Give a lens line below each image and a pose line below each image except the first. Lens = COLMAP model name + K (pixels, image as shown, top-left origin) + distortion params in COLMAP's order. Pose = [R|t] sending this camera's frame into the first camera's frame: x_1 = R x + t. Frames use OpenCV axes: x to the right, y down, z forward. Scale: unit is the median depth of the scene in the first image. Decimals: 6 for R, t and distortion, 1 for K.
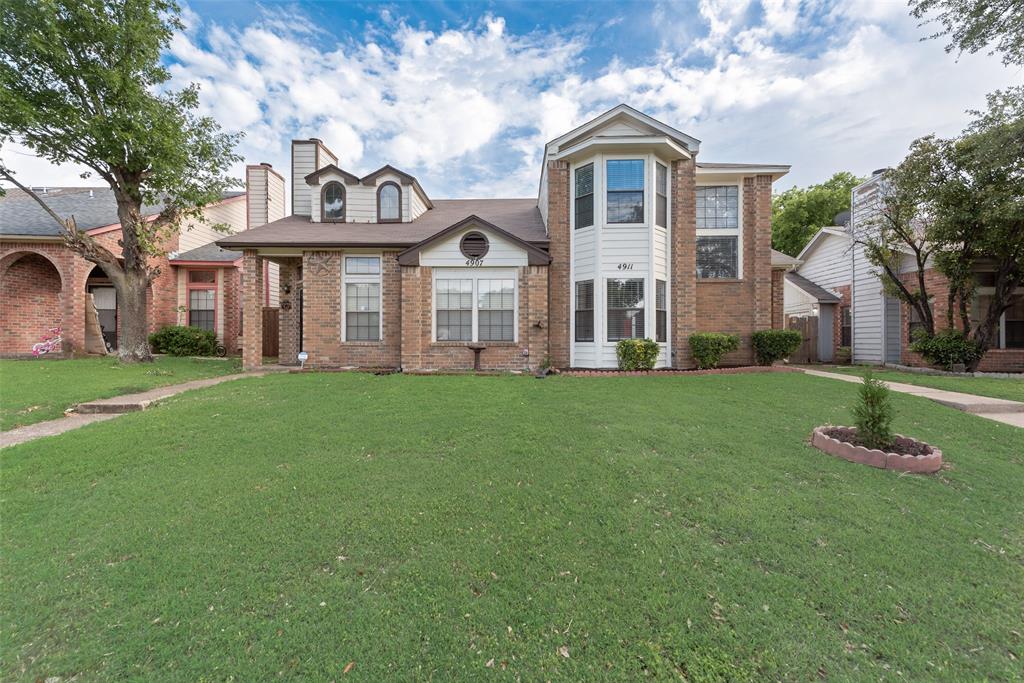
lens RADIAL K [[401.8, 0, 507.8], [0, 401.8, 343.0], [0, 0, 1]] dist [0.009528, -0.000459]
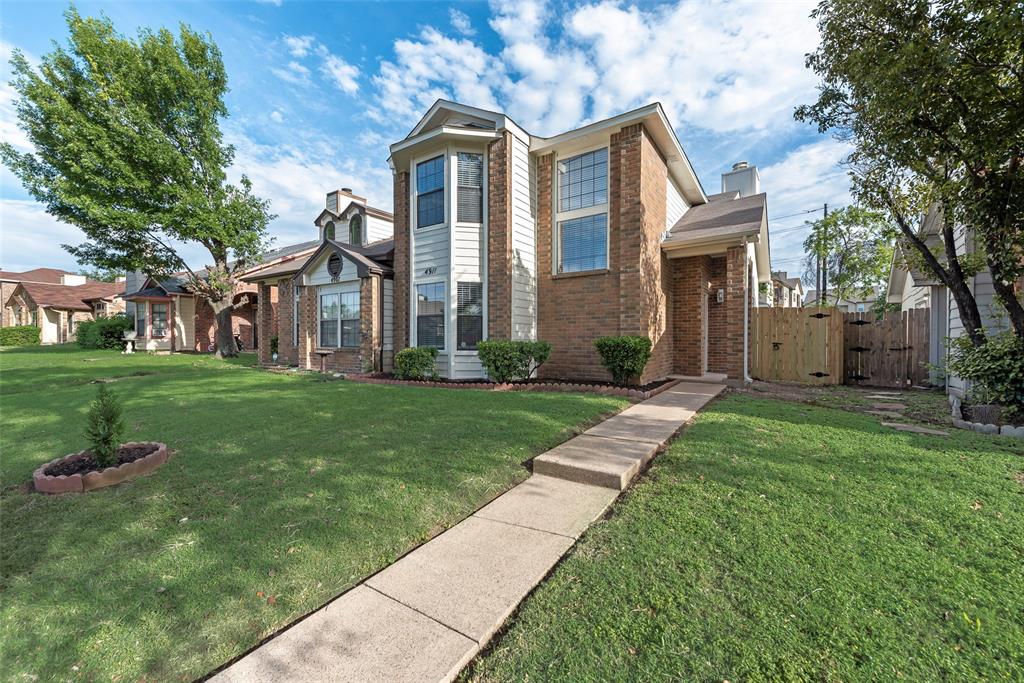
lens RADIAL K [[401.8, 0, 507.8], [0, 401.8, 343.0], [0, 0, 1]] dist [0.009528, -0.000459]
pose [[0.834897, 0.007047, -0.550362, 0.899767], [-0.006724, 0.999974, 0.002603, -0.021043], [0.550366, 0.001527, 0.834922, 0.279102]]
